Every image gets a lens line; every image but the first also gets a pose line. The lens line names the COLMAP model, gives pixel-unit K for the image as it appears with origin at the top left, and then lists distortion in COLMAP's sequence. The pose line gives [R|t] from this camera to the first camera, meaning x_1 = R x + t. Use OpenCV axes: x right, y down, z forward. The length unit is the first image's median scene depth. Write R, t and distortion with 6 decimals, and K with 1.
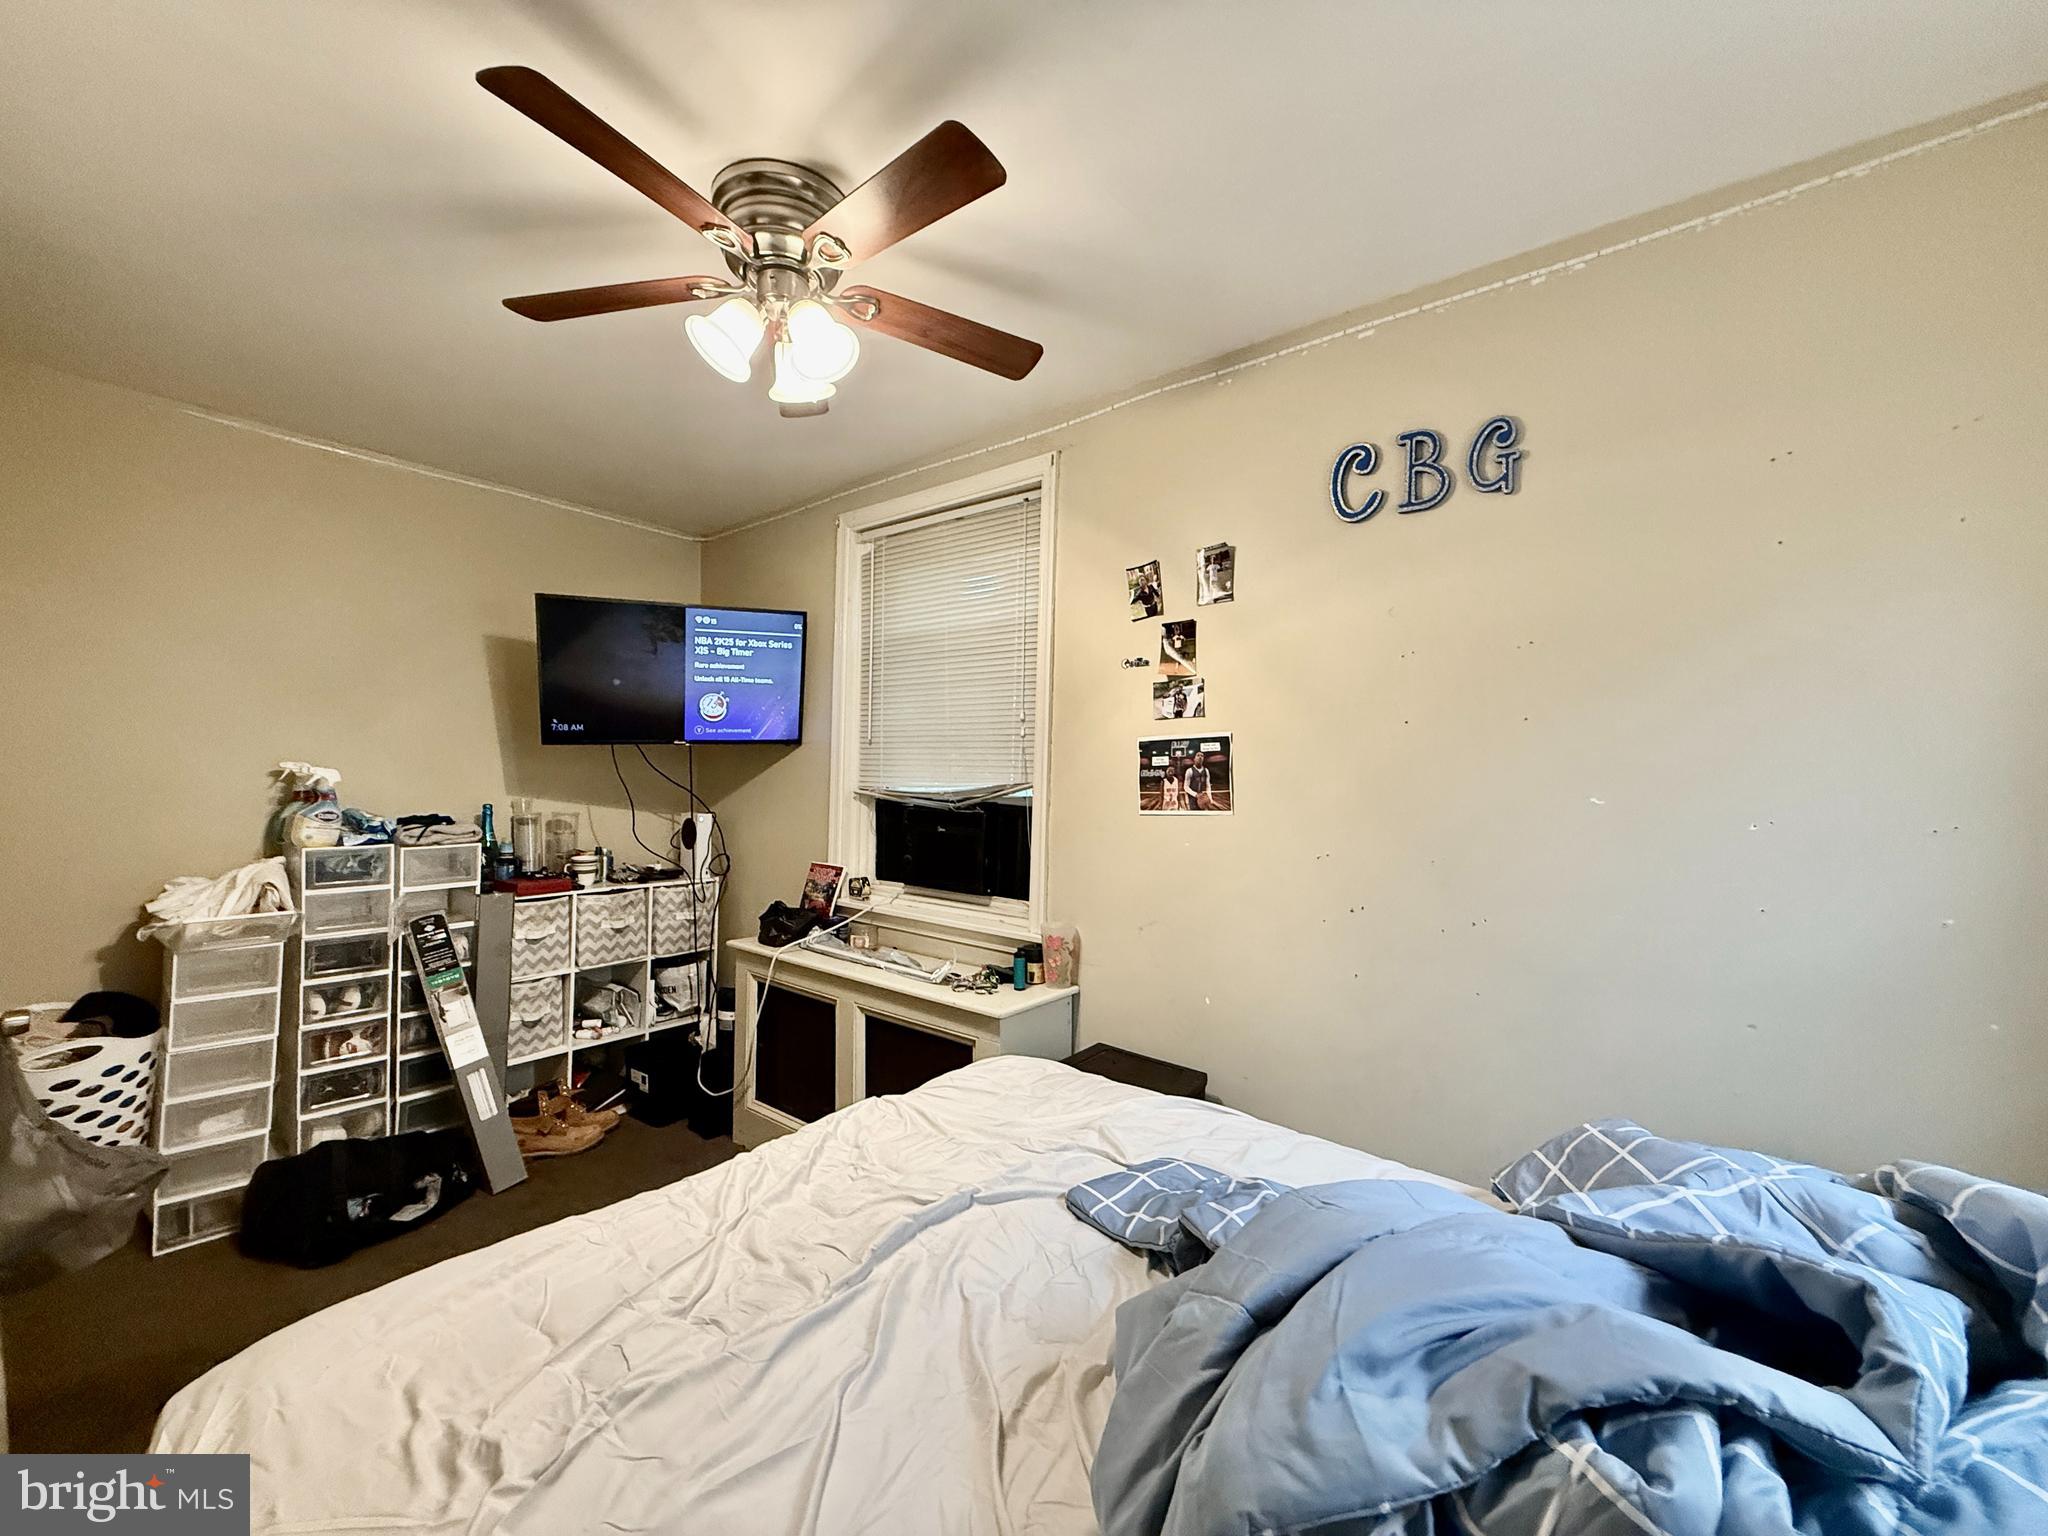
lens RADIAL K [[816.7, 0, 1017.3], [0, 816.7, 763.6], [0, 0, 1]] dist [0.001664, 0.000174]
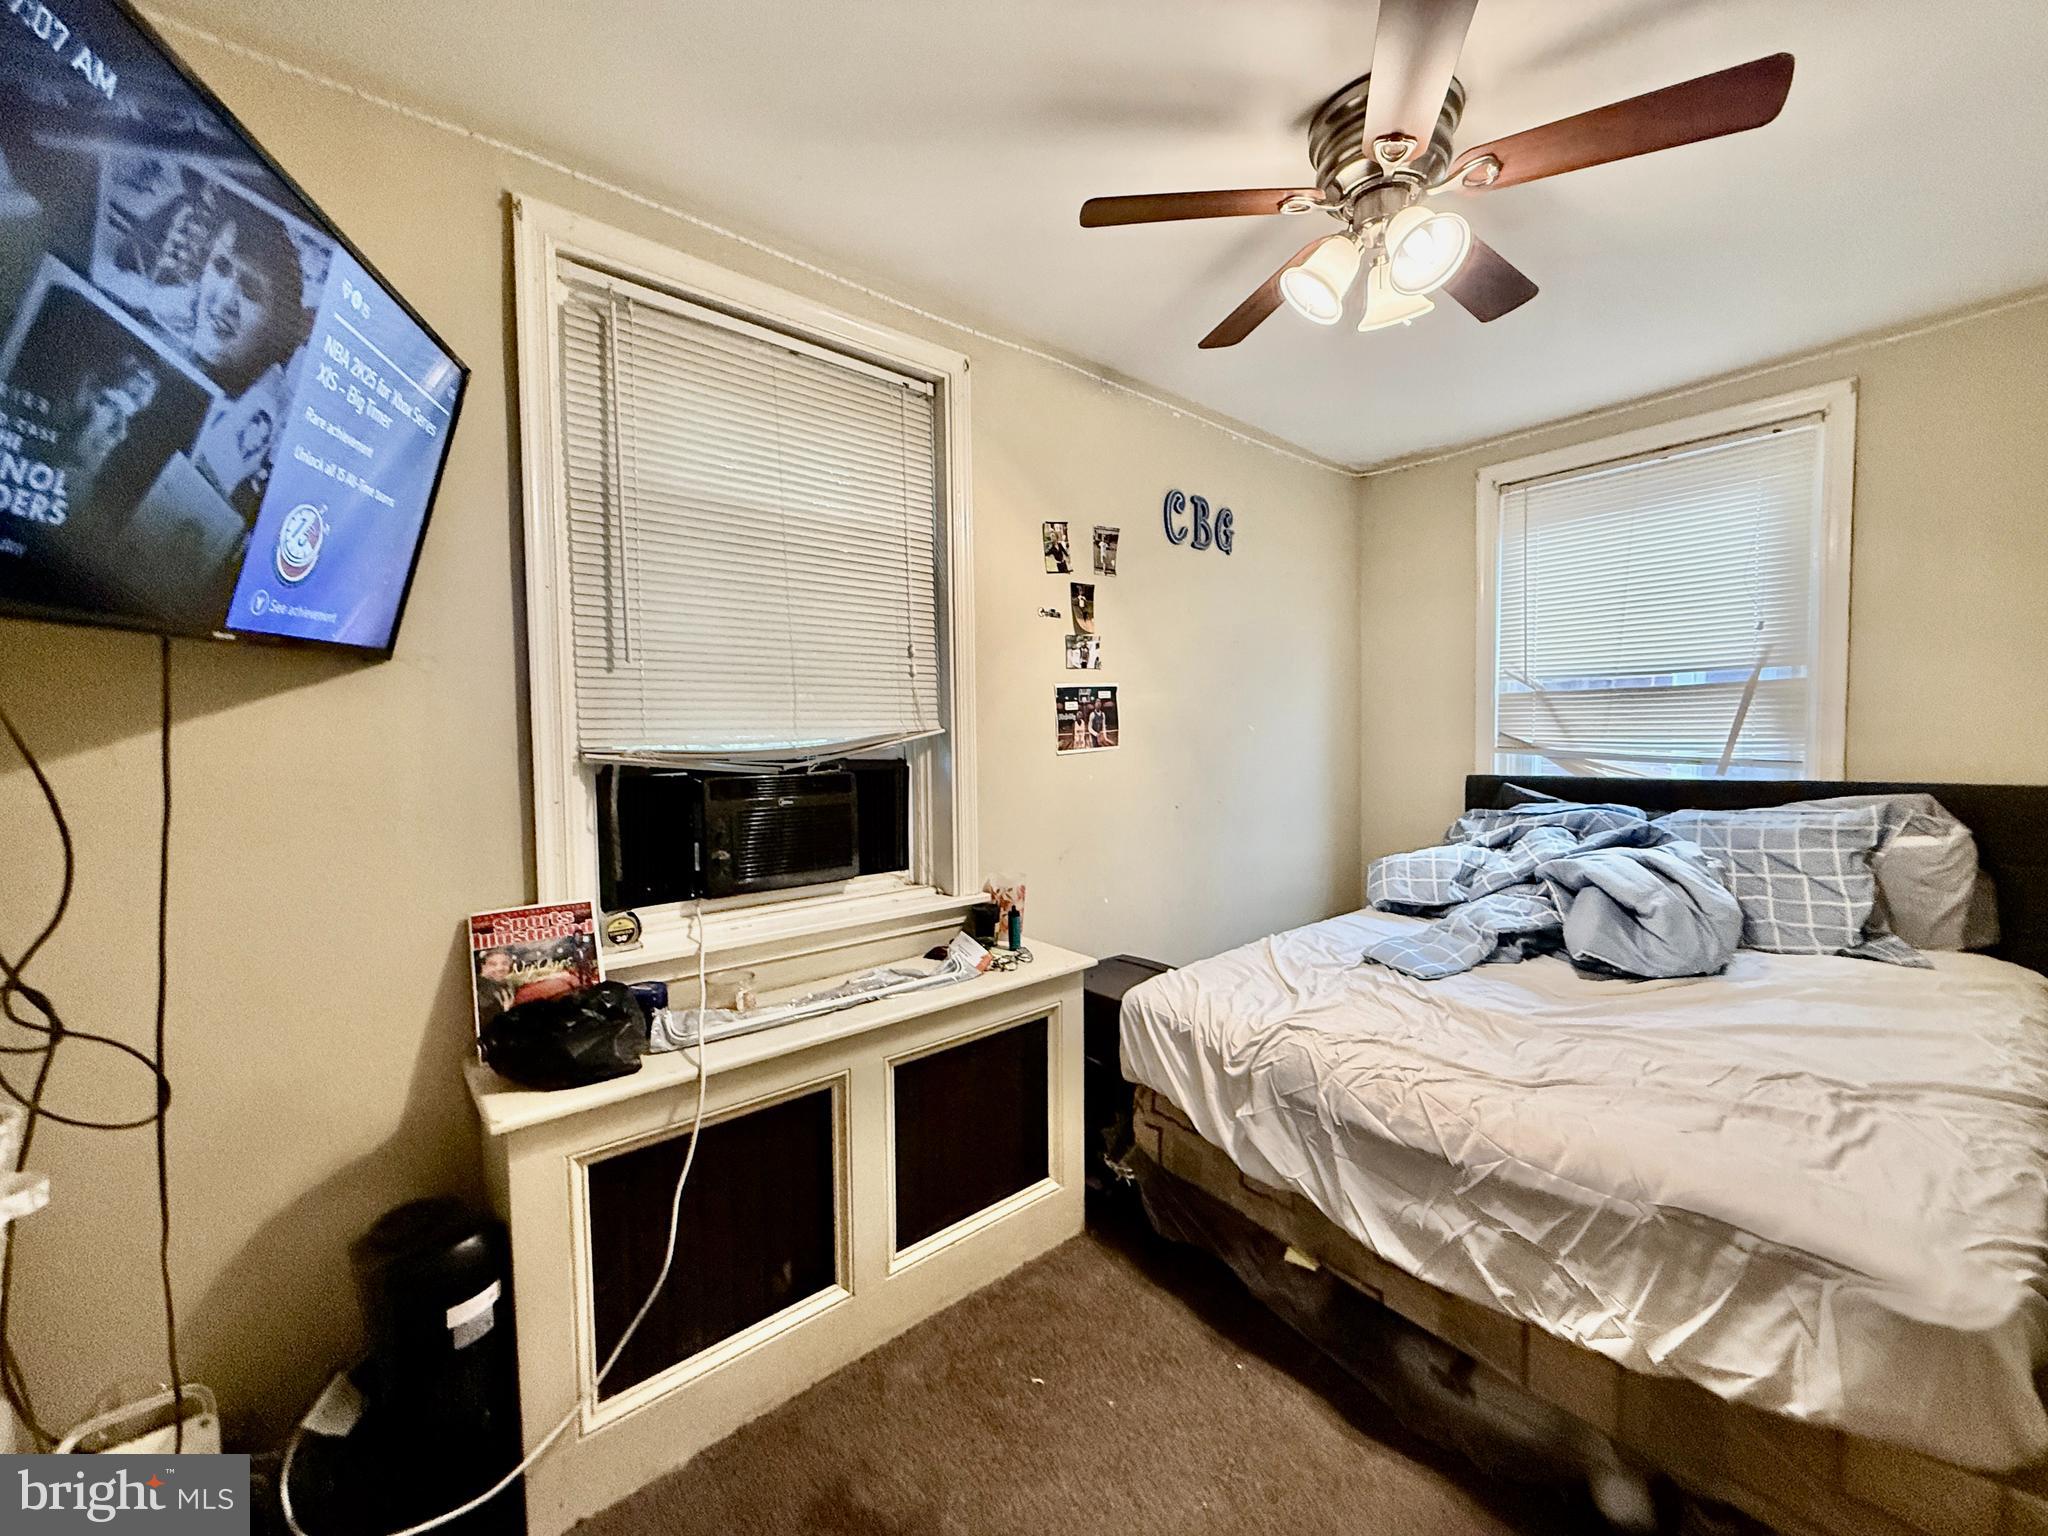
lens RADIAL K [[816.7, 0, 1017.8], [0, 816.7, 770.1], [0, 0, 1]] dist [0.001664, 0.000174]
pose [[0.167832, -0.066727, 0.983555, -0.954163], [0.002109, 0.997729, 0.067329, 0.009270], [-0.985813, -0.009225, 0.167592, 0.889674]]
